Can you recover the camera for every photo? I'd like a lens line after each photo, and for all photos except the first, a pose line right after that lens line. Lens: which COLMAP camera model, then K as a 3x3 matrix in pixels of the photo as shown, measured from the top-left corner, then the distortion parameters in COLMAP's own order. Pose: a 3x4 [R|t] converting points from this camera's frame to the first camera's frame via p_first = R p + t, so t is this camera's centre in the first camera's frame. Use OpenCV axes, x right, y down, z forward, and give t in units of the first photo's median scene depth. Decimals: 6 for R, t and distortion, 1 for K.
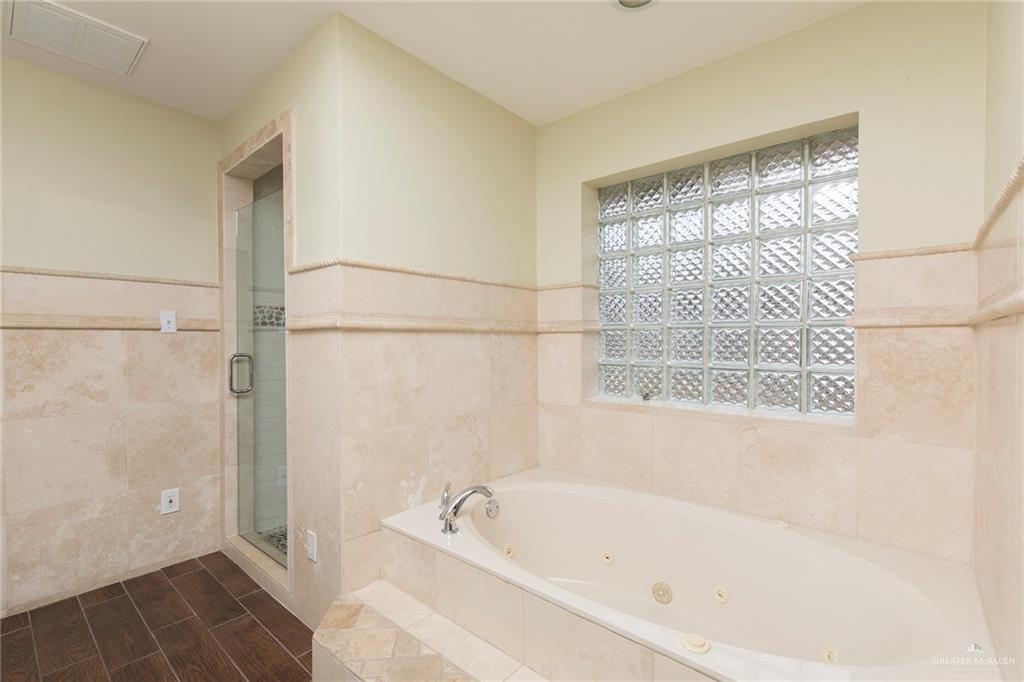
lens RADIAL K [[457.4, 0, 513.7], [0, 457.4, 340.7], [0, 0, 1]] dist [0.003719, -0.000527]
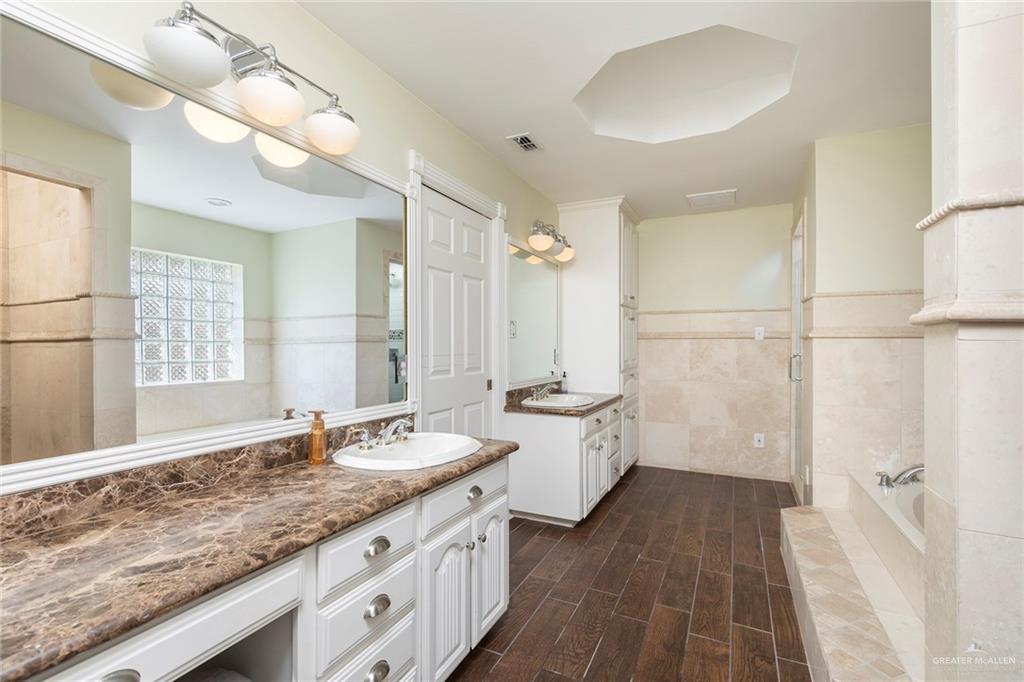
lens RADIAL K [[457.4, 0, 512.6], [0, 457.4, 342.9], [0, 0, 1]] dist [0.003719, -0.000527]
pose [[0.254490, 0.001119, -0.967075, 0.684144], [-0.005549, 0.999985, -0.000303, -0.001610], [0.967059, 0.005444, 0.254493, -0.319835]]
